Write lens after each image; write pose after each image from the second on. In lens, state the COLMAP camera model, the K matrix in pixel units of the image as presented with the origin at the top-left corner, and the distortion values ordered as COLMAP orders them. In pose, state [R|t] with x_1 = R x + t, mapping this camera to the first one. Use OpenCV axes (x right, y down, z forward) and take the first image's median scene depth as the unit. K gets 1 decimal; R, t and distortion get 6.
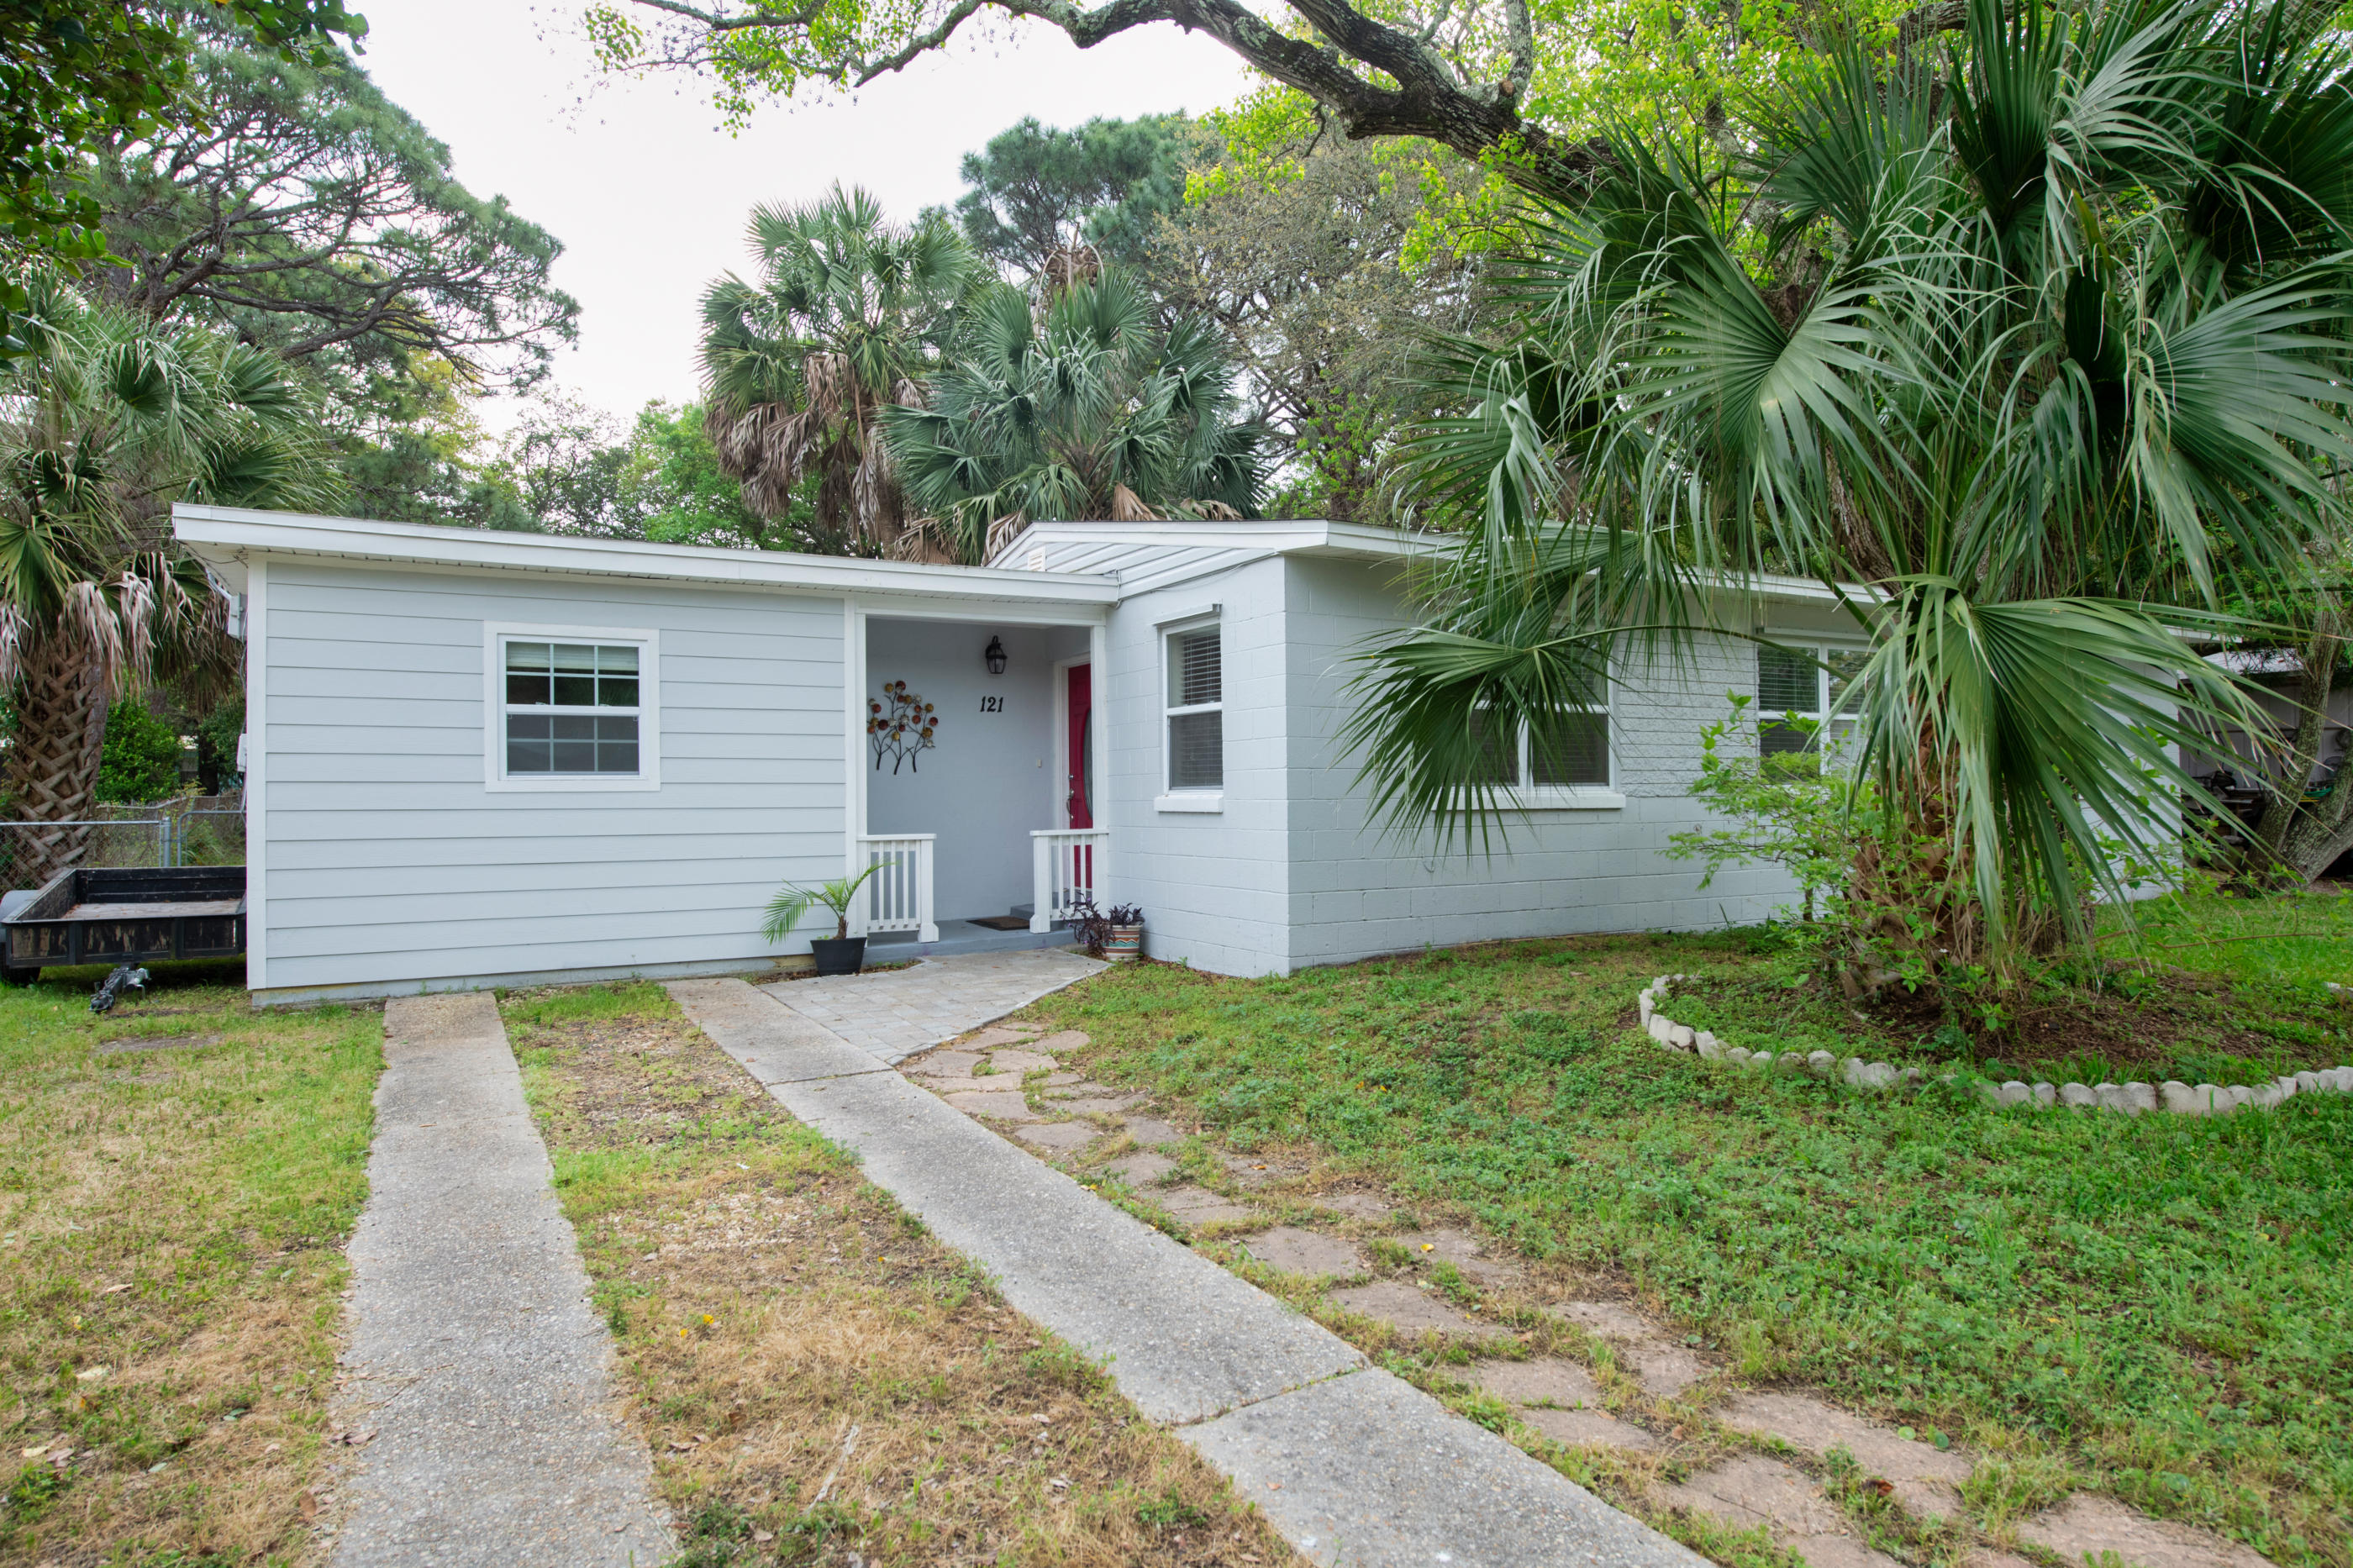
lens RADIAL K [[1350.5, 0, 1176.5], [0, 1350.5, 777.7], [0, 0, 1]] dist [0.007573, 0.000133]
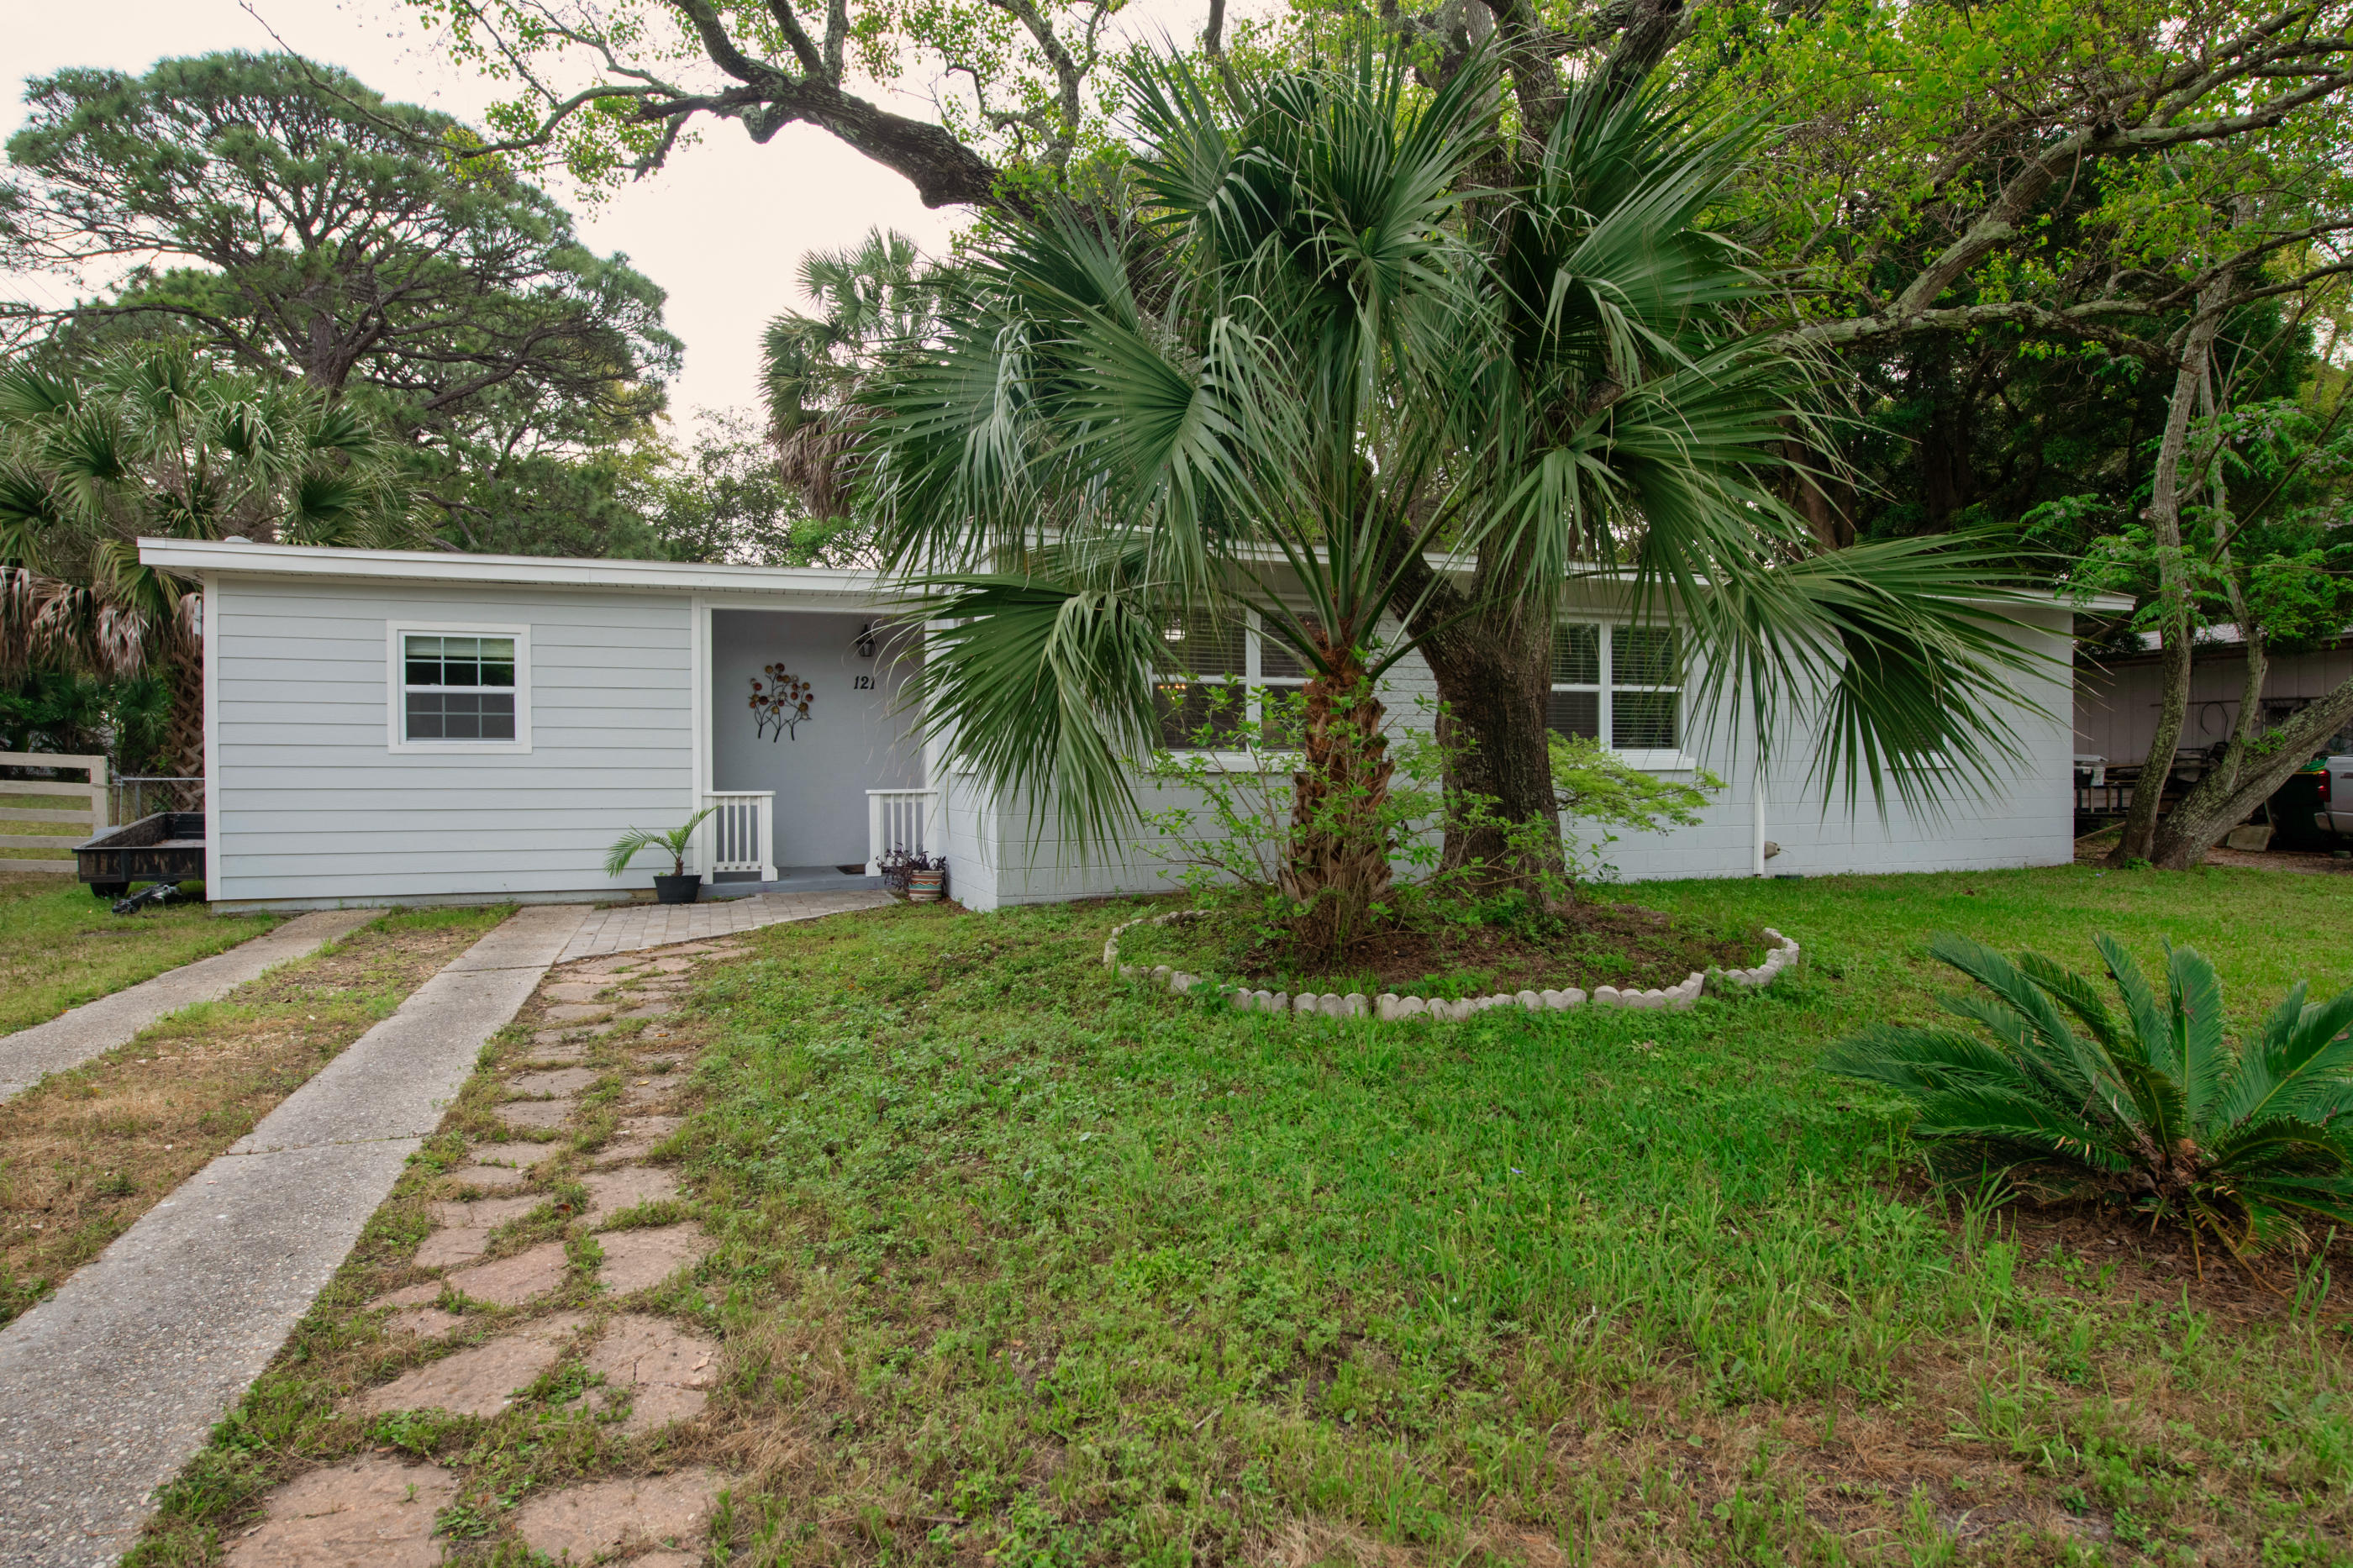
lens RADIAL K [[1289.7, 0, 1176.6], [0, 1289.7, 778.0], [0, 0, 1]] dist [-0.007429, -0.001434]
pose [[0.986385, 0.005377, -0.164364, 0.384920], [-0.002262, 0.999814, 0.019132, 0.007777], [0.164437, -0.018500, 0.986214, -0.071569]]
